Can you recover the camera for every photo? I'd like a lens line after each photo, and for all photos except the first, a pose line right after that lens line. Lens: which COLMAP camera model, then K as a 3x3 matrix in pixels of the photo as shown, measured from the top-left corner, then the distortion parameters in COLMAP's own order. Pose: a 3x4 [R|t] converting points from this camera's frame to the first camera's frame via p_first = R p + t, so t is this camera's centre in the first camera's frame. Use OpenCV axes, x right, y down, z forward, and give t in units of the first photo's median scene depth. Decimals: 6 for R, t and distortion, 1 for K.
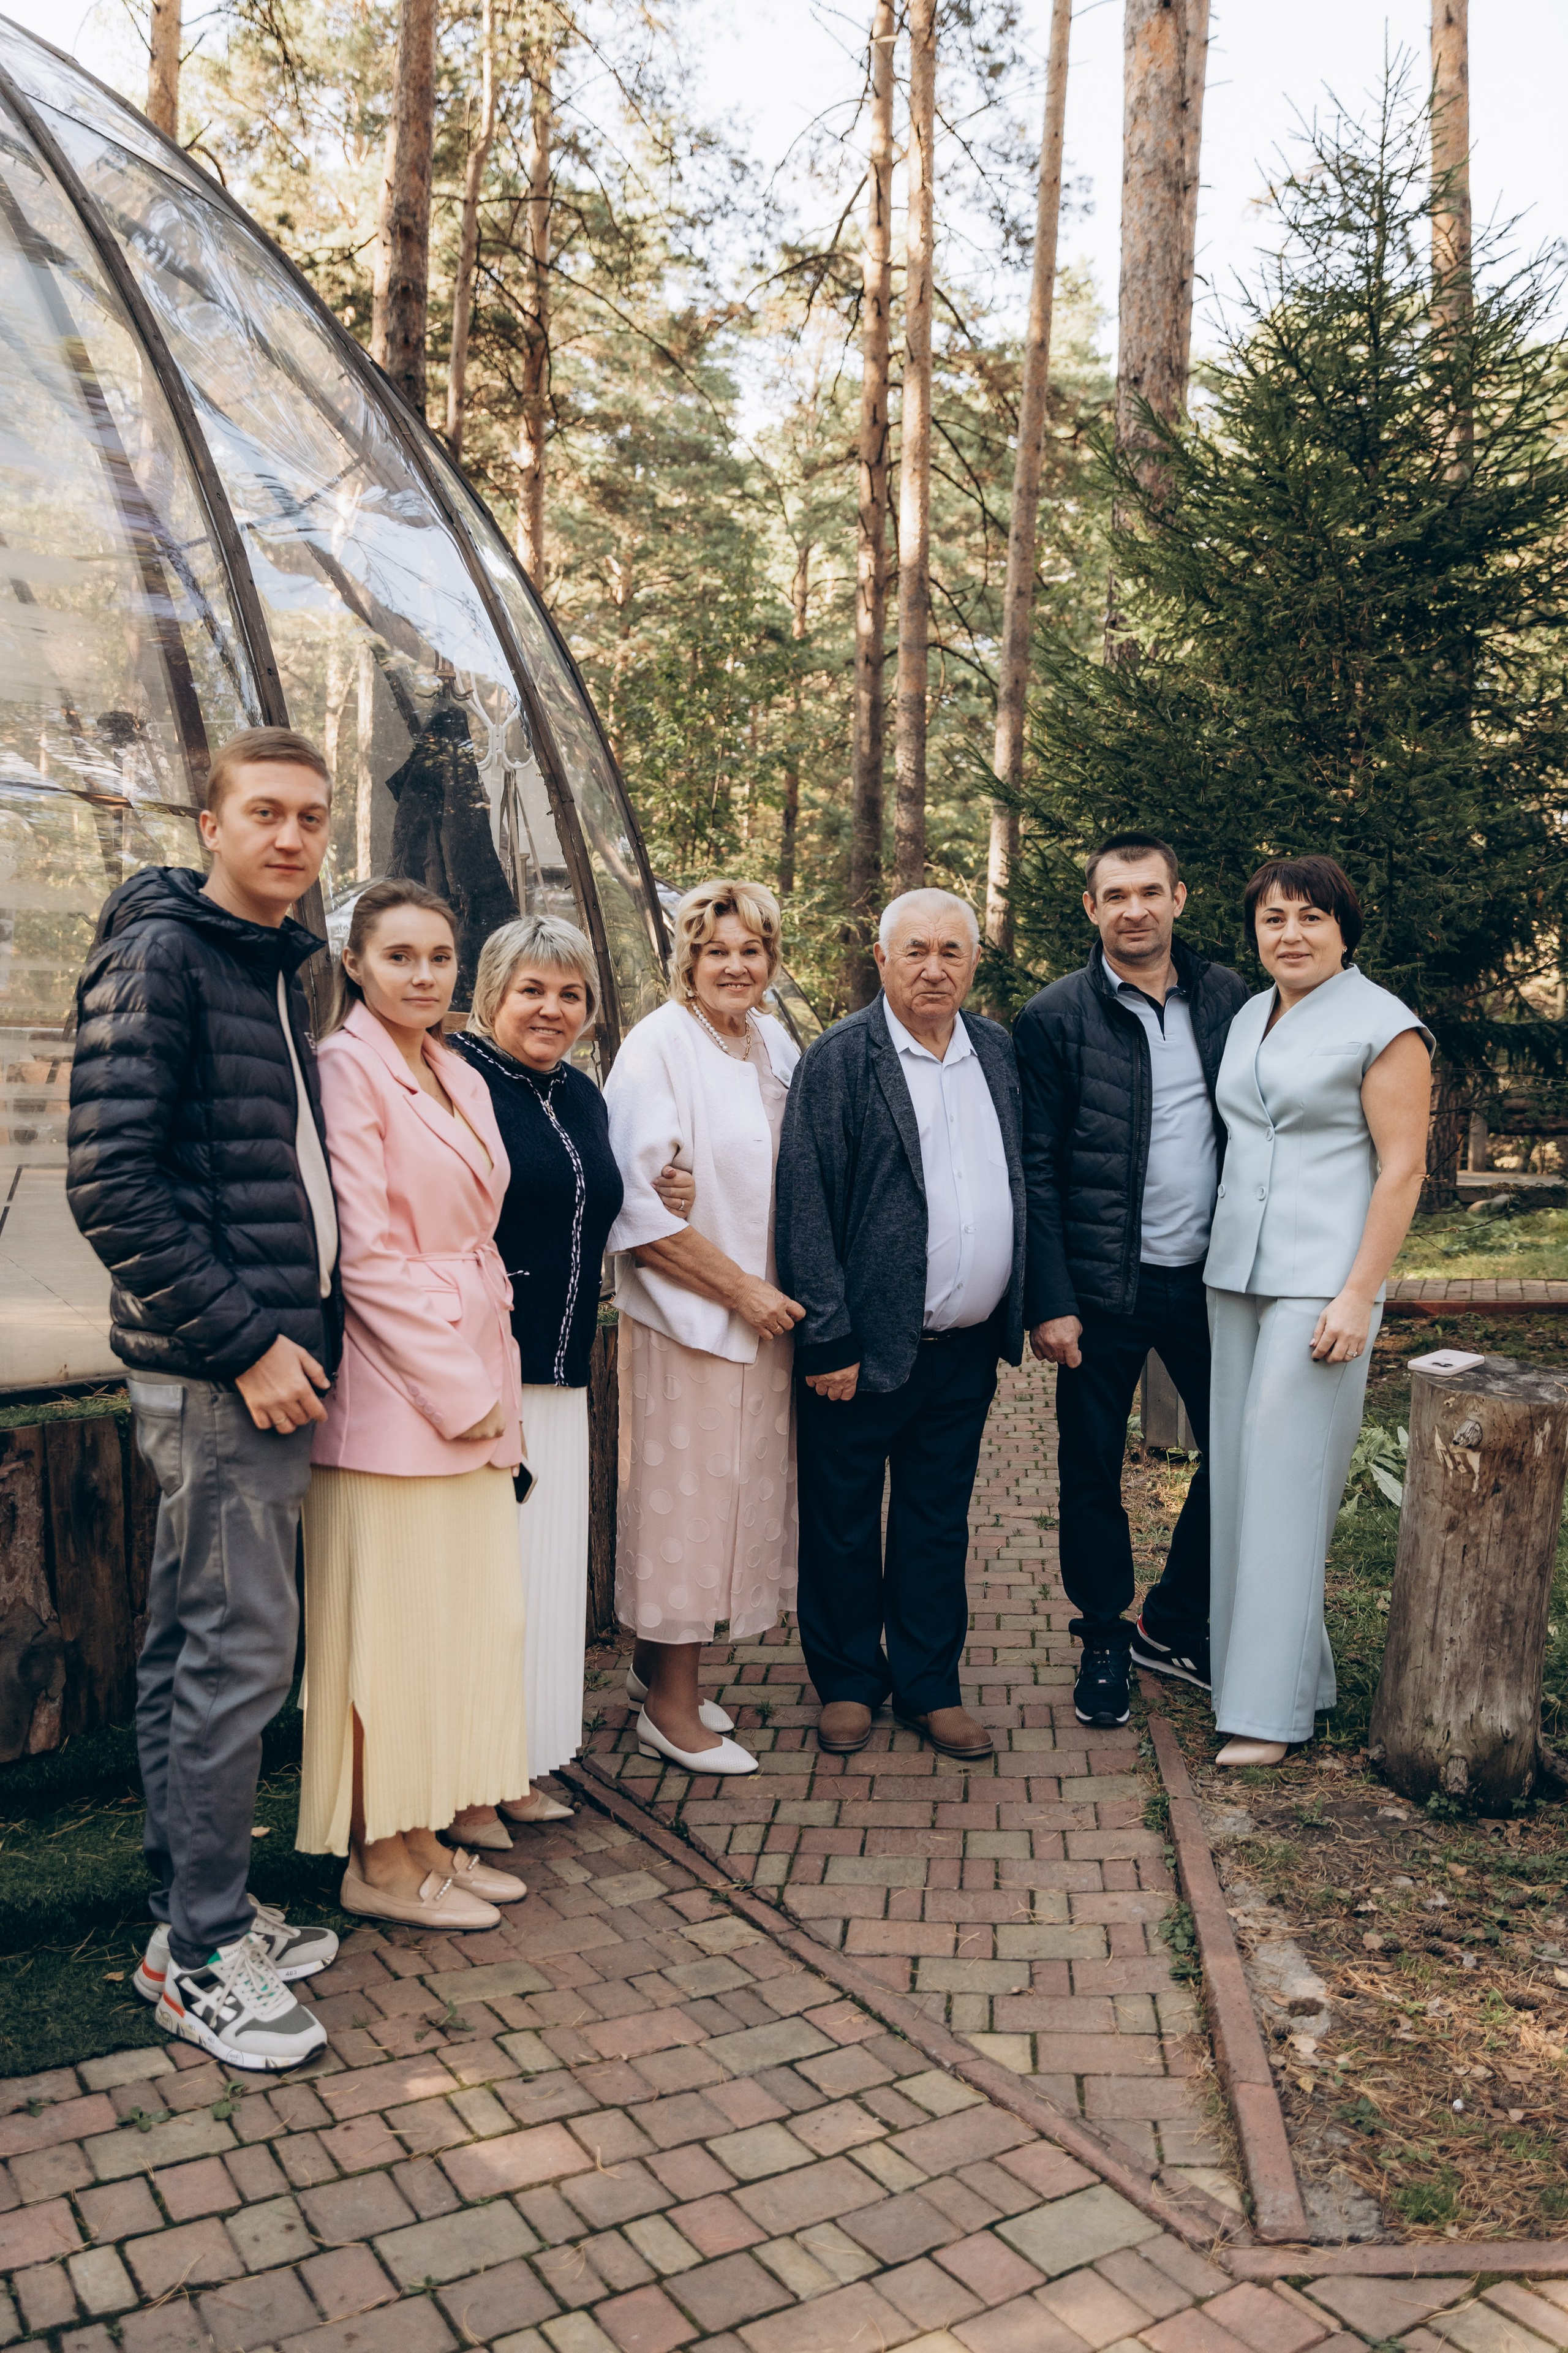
lens RADIAL K [[2008.8, 0, 784.3], [0, 2008.8, 1175.8], [0, 0, 1]] dist [0.052185, -0.009393]
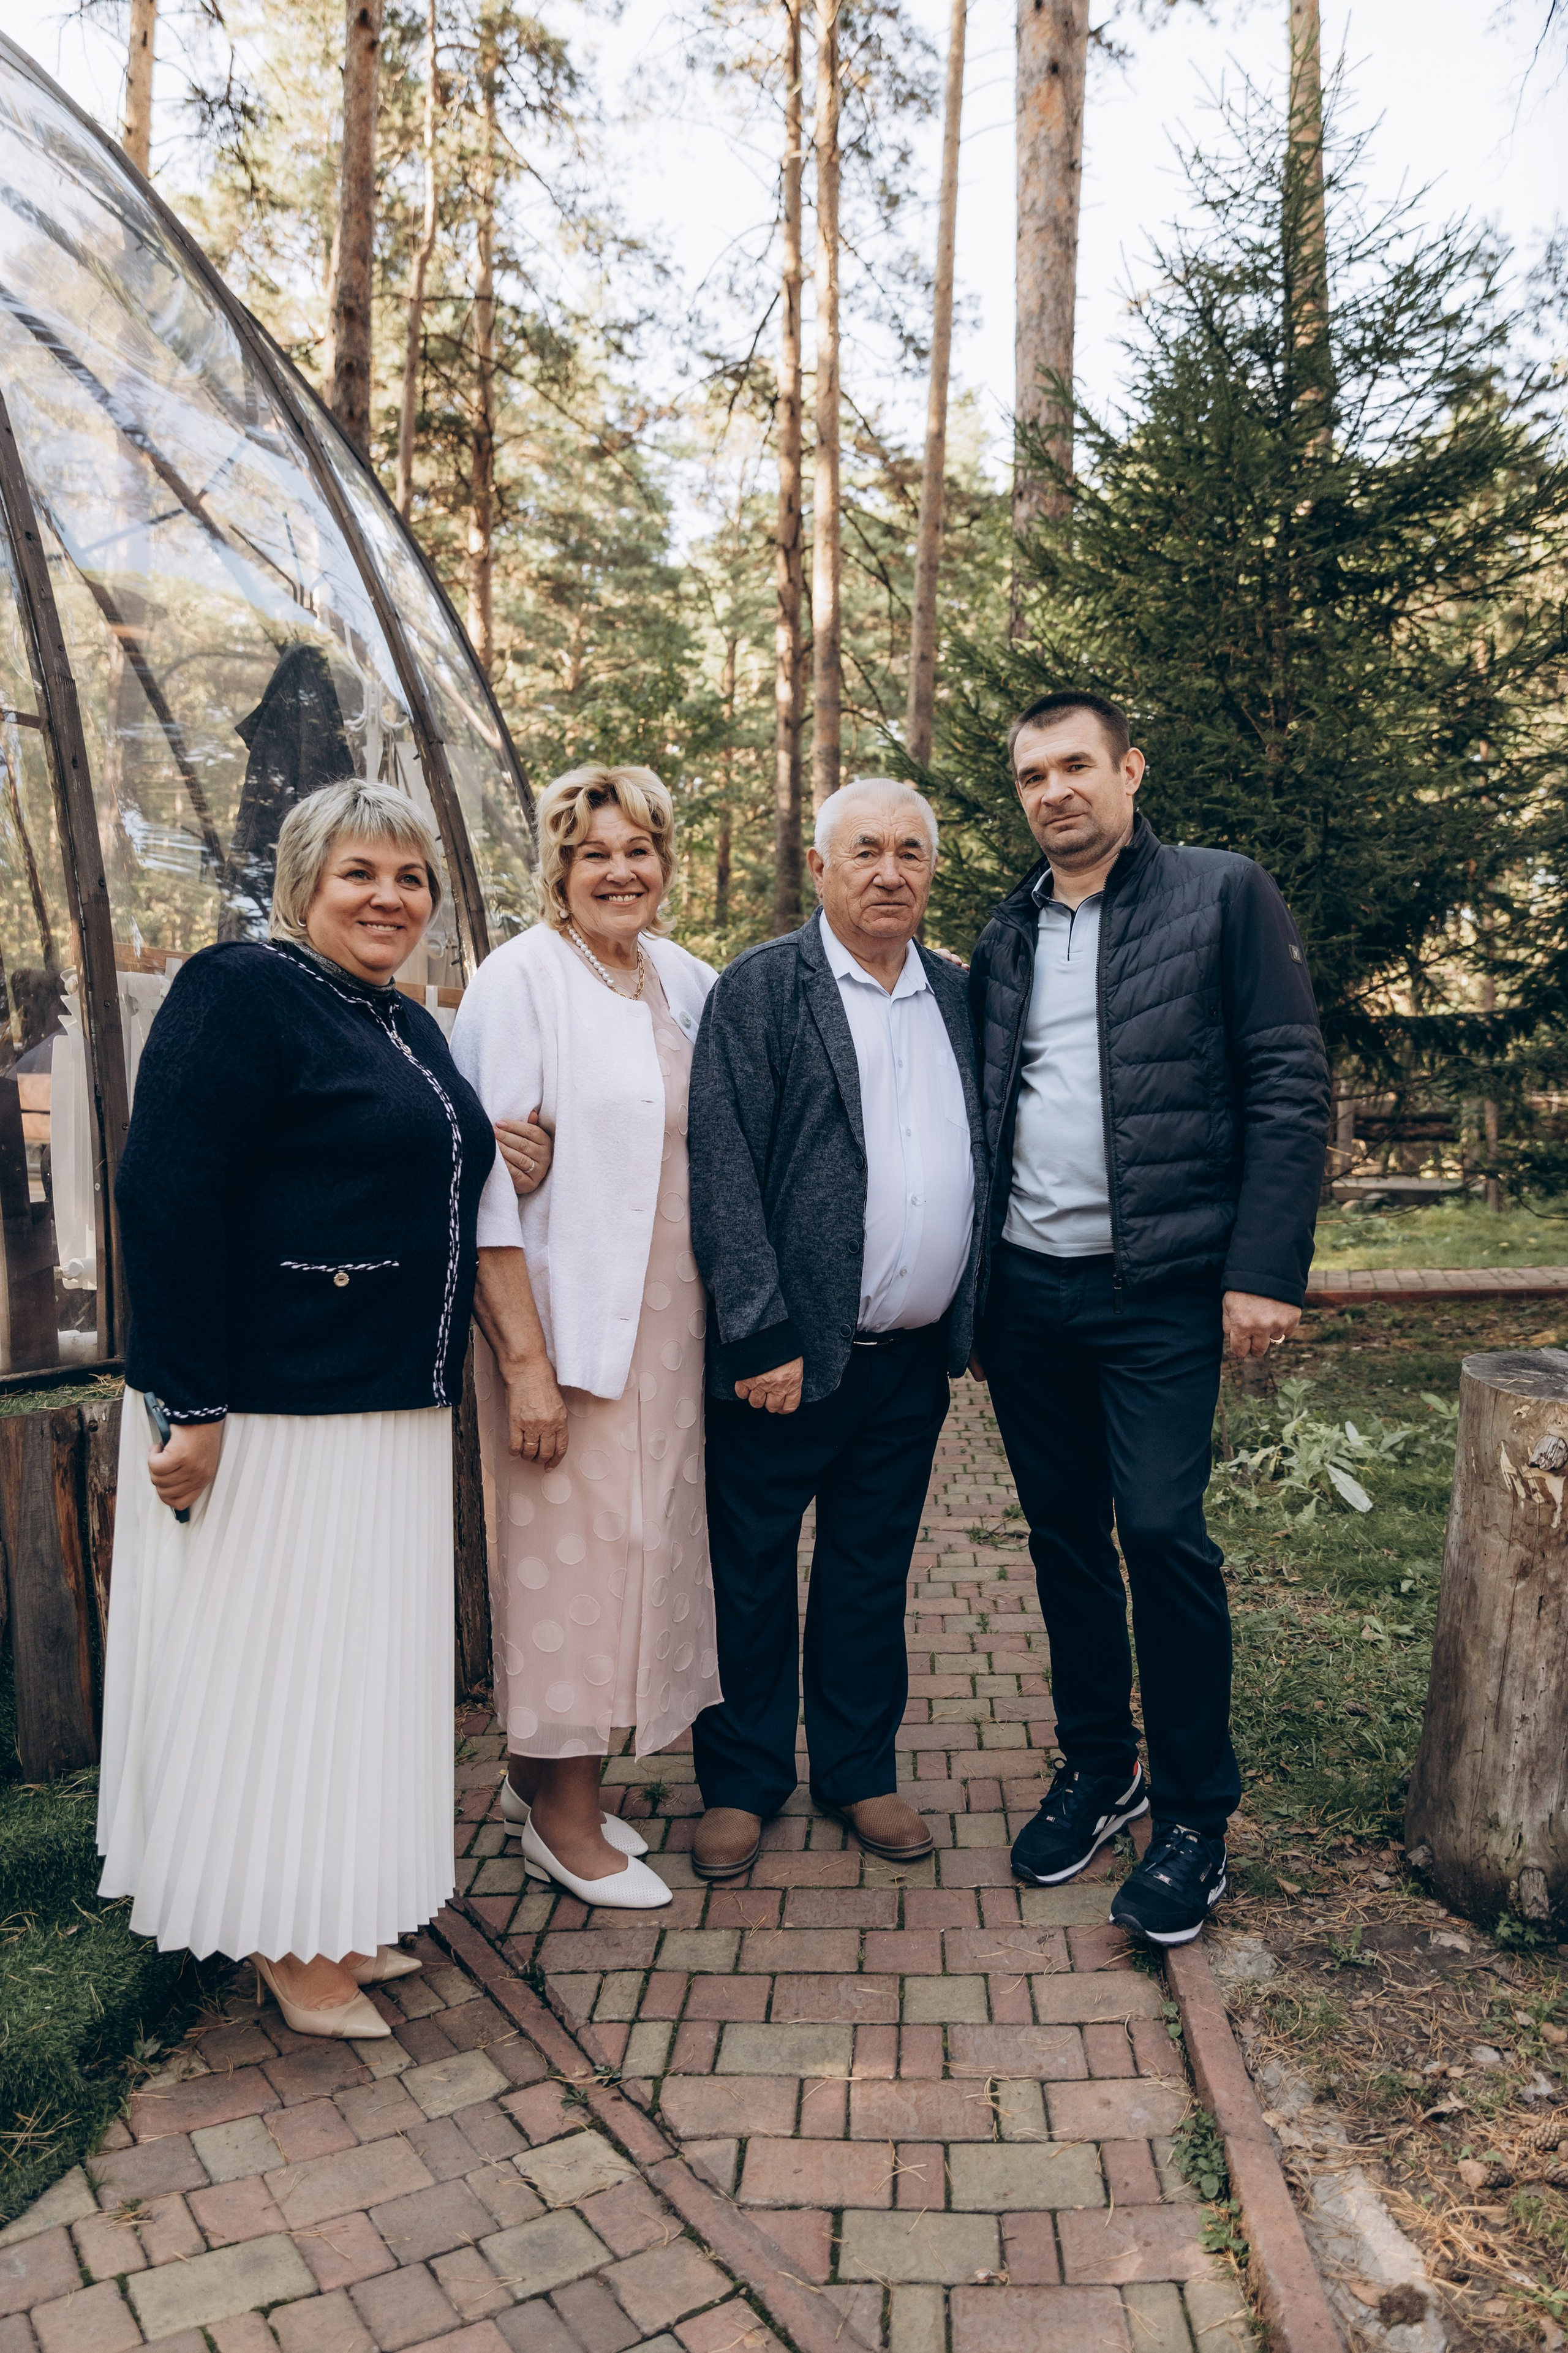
lens RADIAL K [[1707.7, 0, 782.7], [0, 1707.7, 1176.8], [0, 0, 1]] dist [0.024225, 0.000859]
pose [[0.999375, -0.013903, 0.032491, 0.017462], [0.014297, 0.999826, -0.011941, 0.016523], [-0.032319, 0.012398, 0.999401, 0.221541]]
